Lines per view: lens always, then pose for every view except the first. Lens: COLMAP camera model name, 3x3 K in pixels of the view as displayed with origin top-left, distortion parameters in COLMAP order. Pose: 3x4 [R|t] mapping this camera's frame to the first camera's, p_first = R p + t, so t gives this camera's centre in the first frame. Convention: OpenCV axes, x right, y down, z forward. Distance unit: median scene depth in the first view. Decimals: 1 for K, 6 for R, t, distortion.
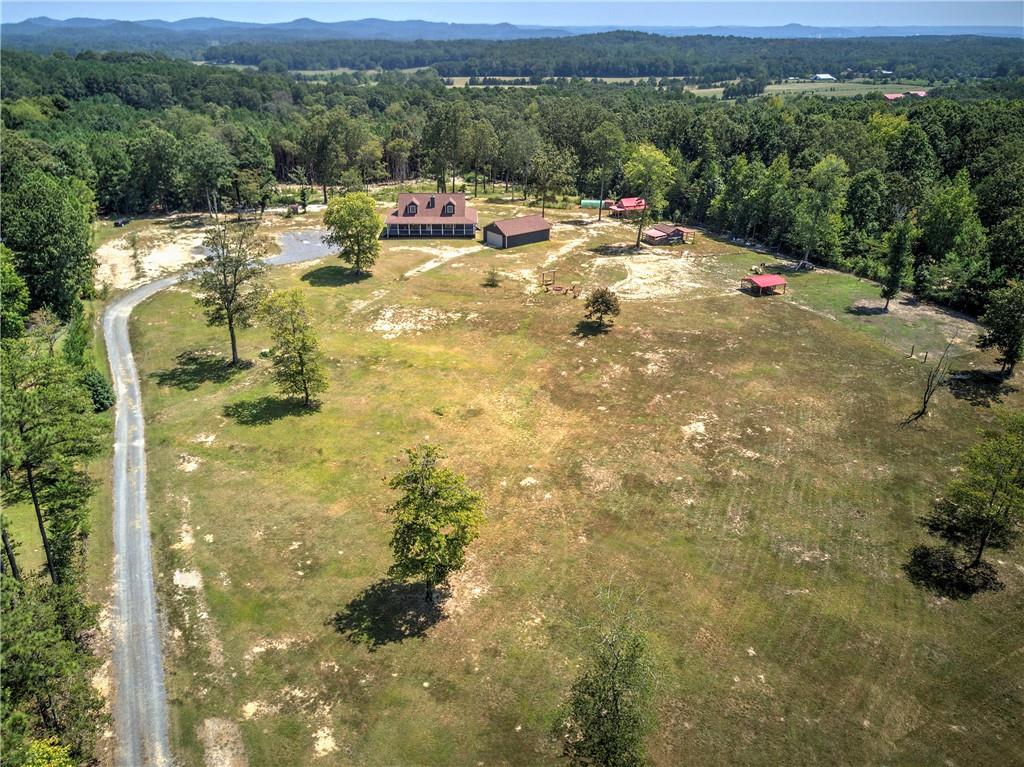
lens RADIAL K [[788.9, 0, 503.3], [0, 788.9, 385.1], [0, 0, 1]] dist [0.011578, -0.015105]
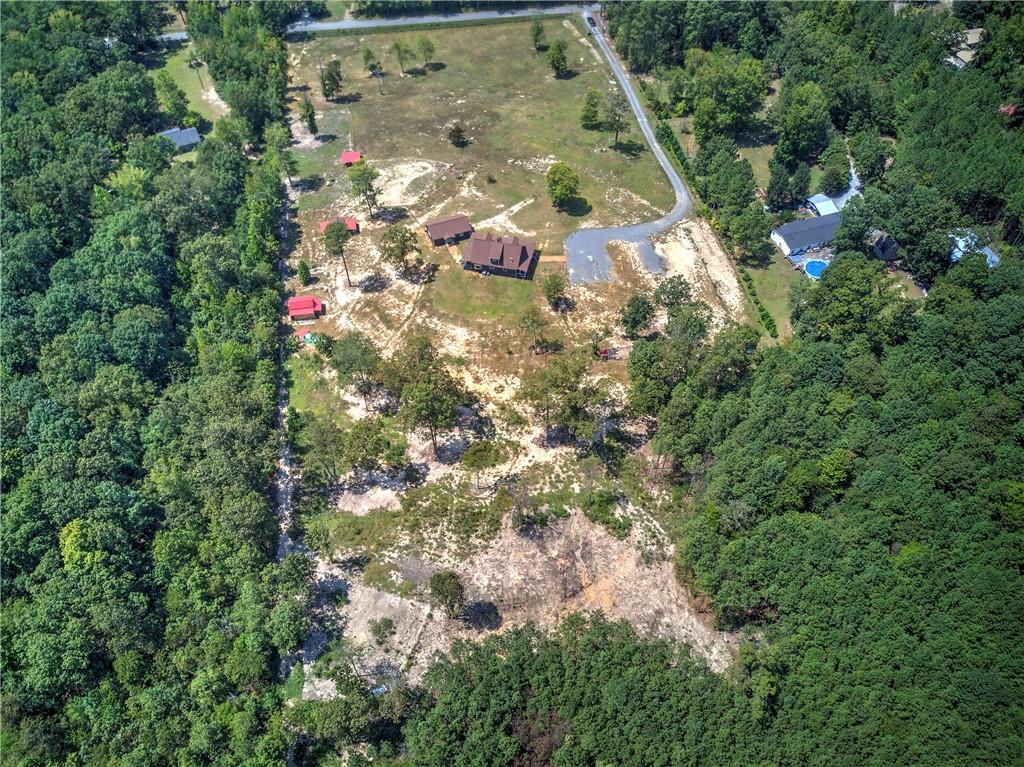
lens RADIAL K [[795.3, 0, 504.4], [0, 795.3, 384.1], [0, 0, 1]] dist [0.008606, -0.008084]
pose [[-0.962665, -0.210893, 0.169707, -0.415386], [0.108745, 0.272826, 0.955898, -1.593692], [-0.247893, 0.938664, -0.239706, 1.692988]]
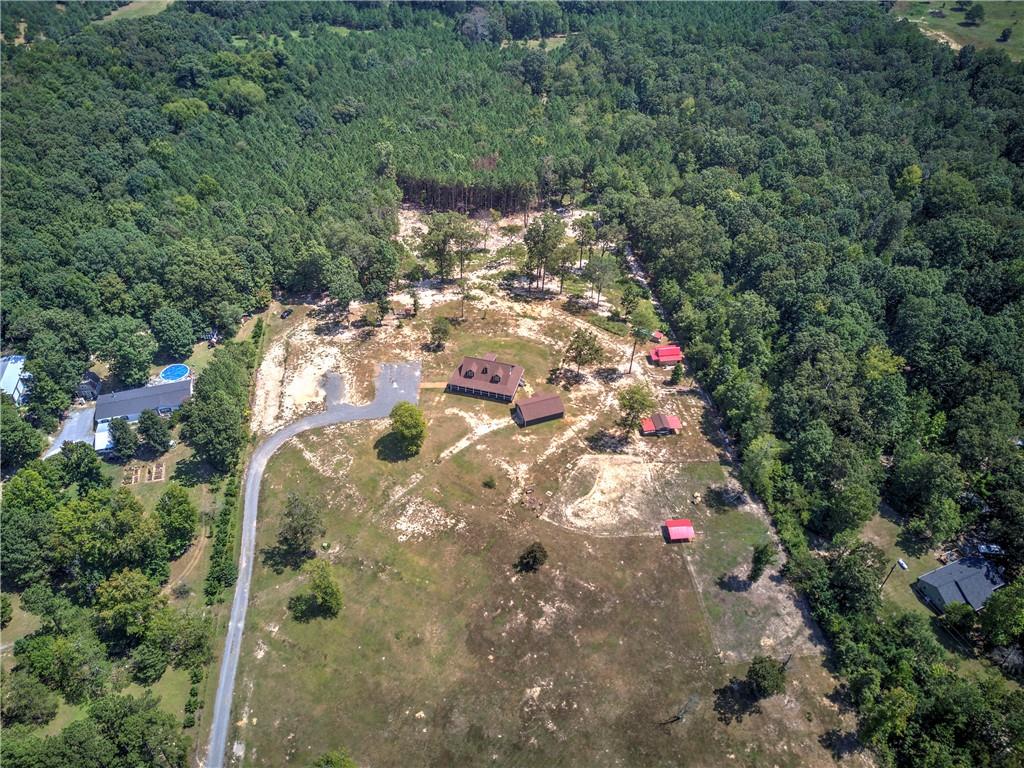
lens RADIAL K [[785.4, 0, 506.5], [0, 785.4, 381.4], [0, 0, 1]] dist [0.049890, -0.126198]
pose [[0.952895, 0.202271, -0.226002, 0.271798], [-0.129949, 0.945563, 0.298369, -0.670353], [0.274051, -0.254946, 0.927307, -0.258371]]
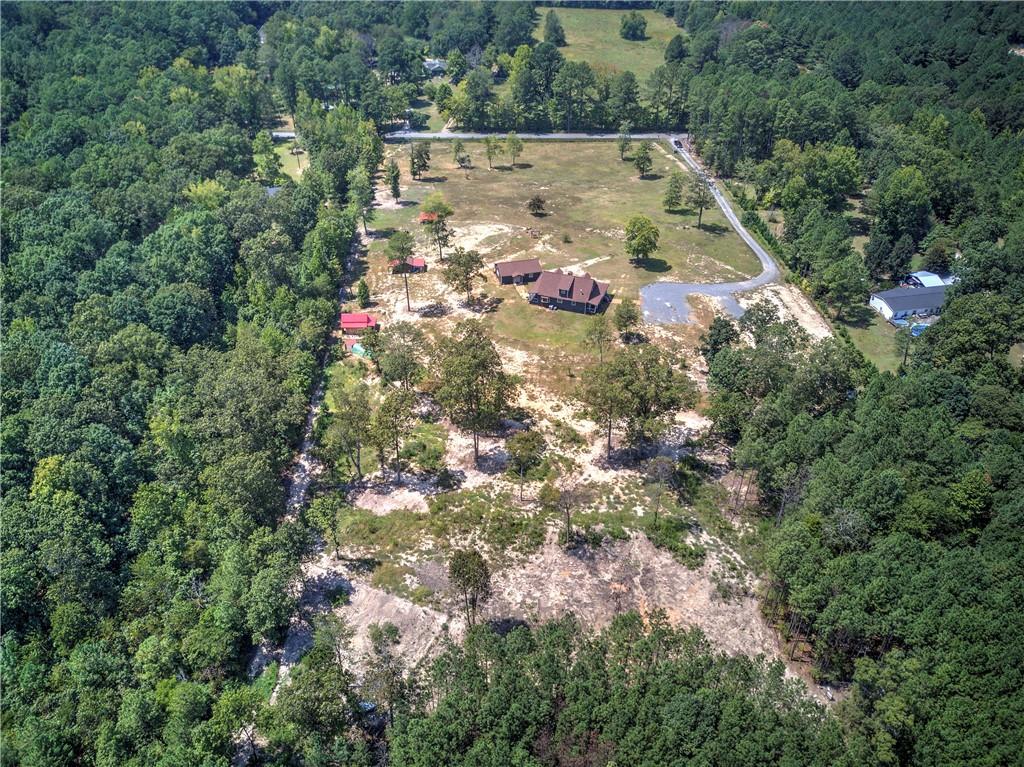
lens RADIAL K [[788.9, 0, 503.3], [0, 788.9, 385.1], [0, 0, 1]] dist [0.011578, -0.015105]
pose [[-0.920319, -0.231473, 0.315332, -0.469616], [0.152545, 0.529925, 0.834212, -1.319462], [-0.360200, 0.815843, -0.452390, 1.911608]]
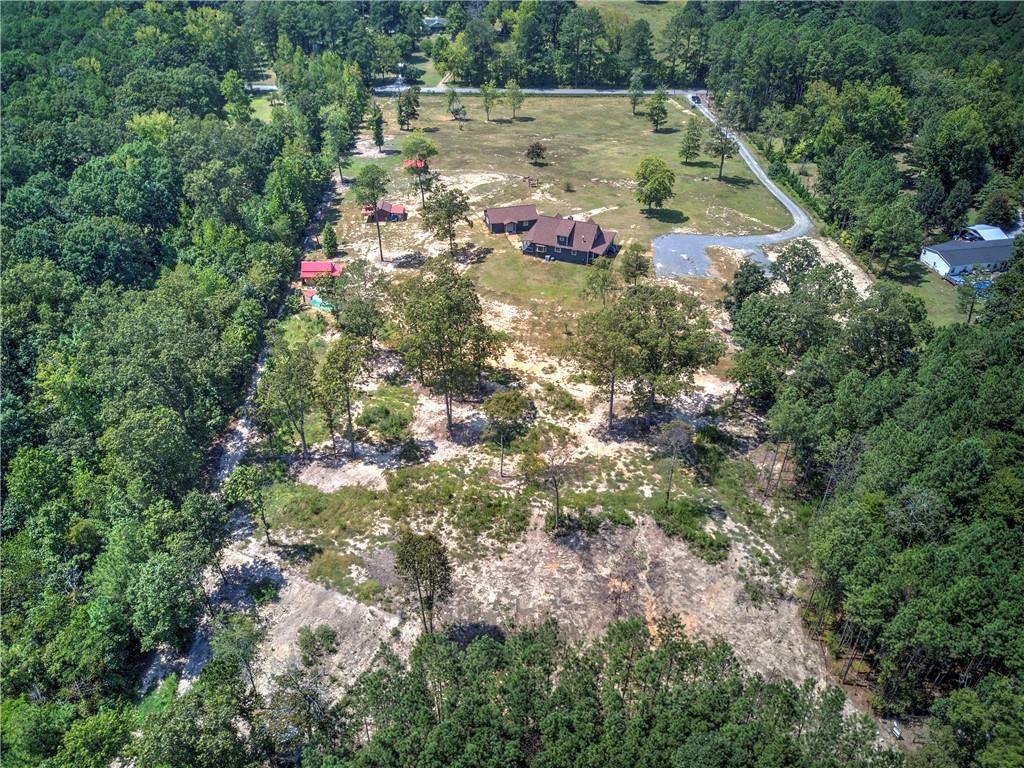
lens RADIAL K [[788.9, 0, 503.3], [0, 788.9, 385.6], [0, 0, 1]] dist [0.011578, -0.015105]
pose [[-0.913087, -0.243035, 0.327424, -0.453319], [0.158340, 0.528637, 0.833949, -1.124423], [-0.375767, 0.813312, -0.444210, 1.852080]]
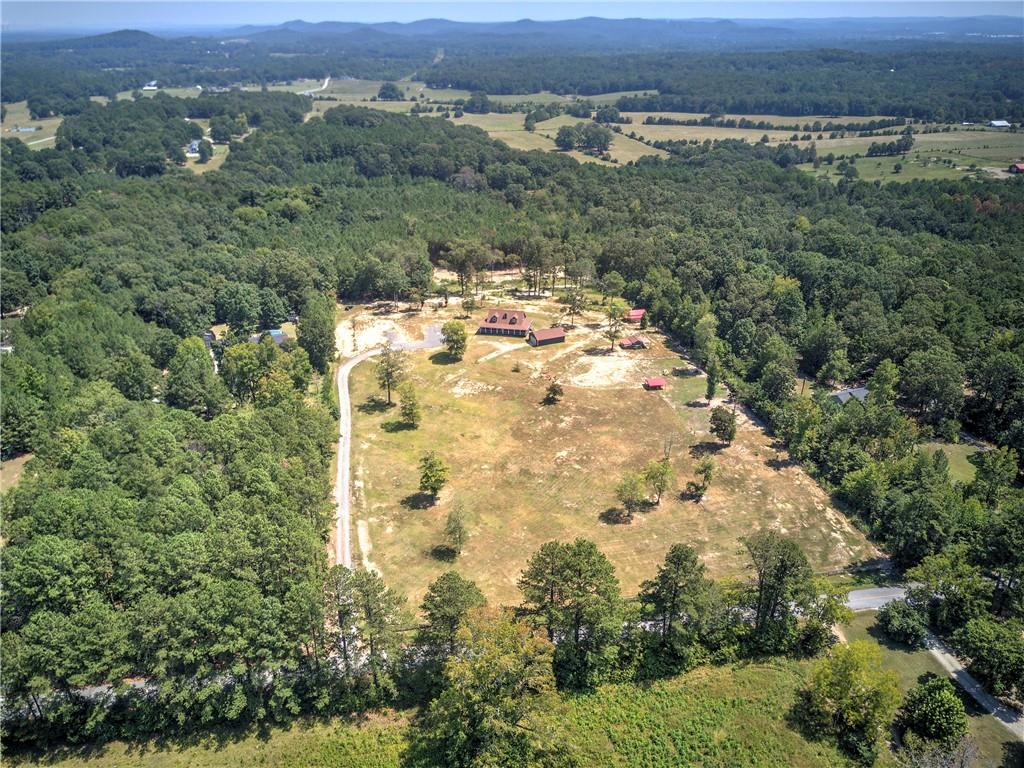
lens RADIAL K [[788.9, 0, 503.3], [0, 788.9, 385.6], [0, 0, 1]] dist [0.011578, -0.015105]
pose [[0.967801, 0.094067, -0.233480, 0.380076], [-0.091946, 0.995564, 0.019979, -0.114284], [0.234324, 0.002131, 0.972156, -0.856986]]
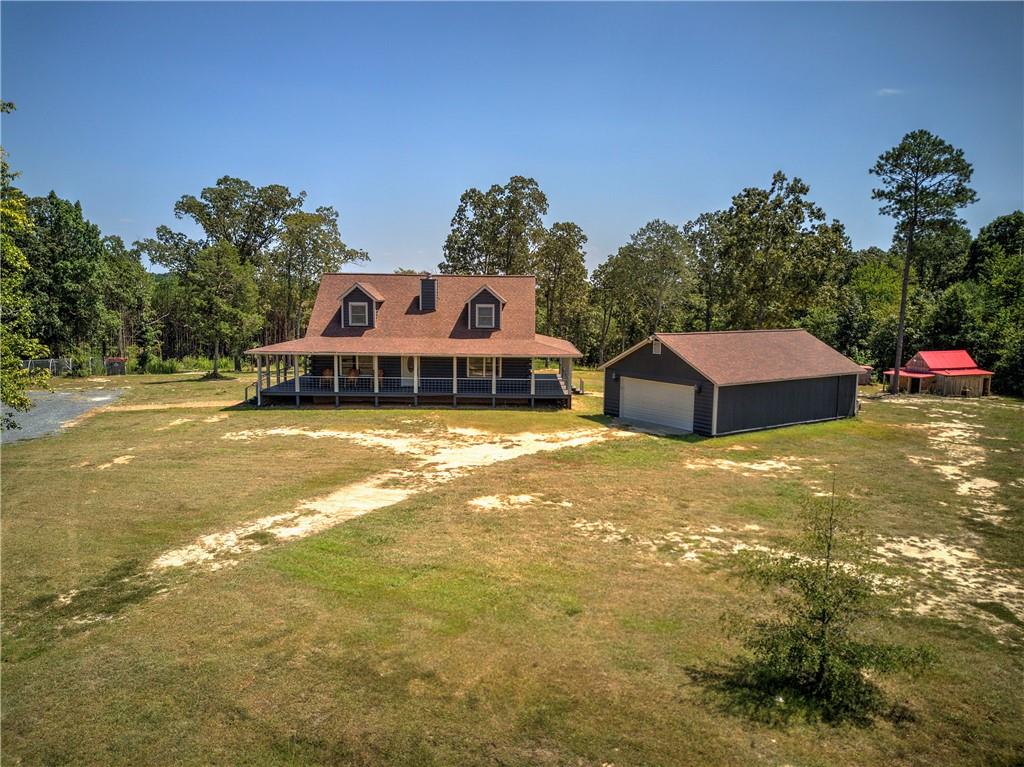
lens RADIAL K [[781.7, 0, 499.4], [0, 781.7, 385.3], [0, 0, 1]] dist [0.016126, -0.001368]
pose [[0.997453, 0.004341, -0.071189, -0.045066], [-0.025811, 0.952457, -0.303578, -0.119444], [0.066486, 0.304643, 0.950143, 0.794408]]
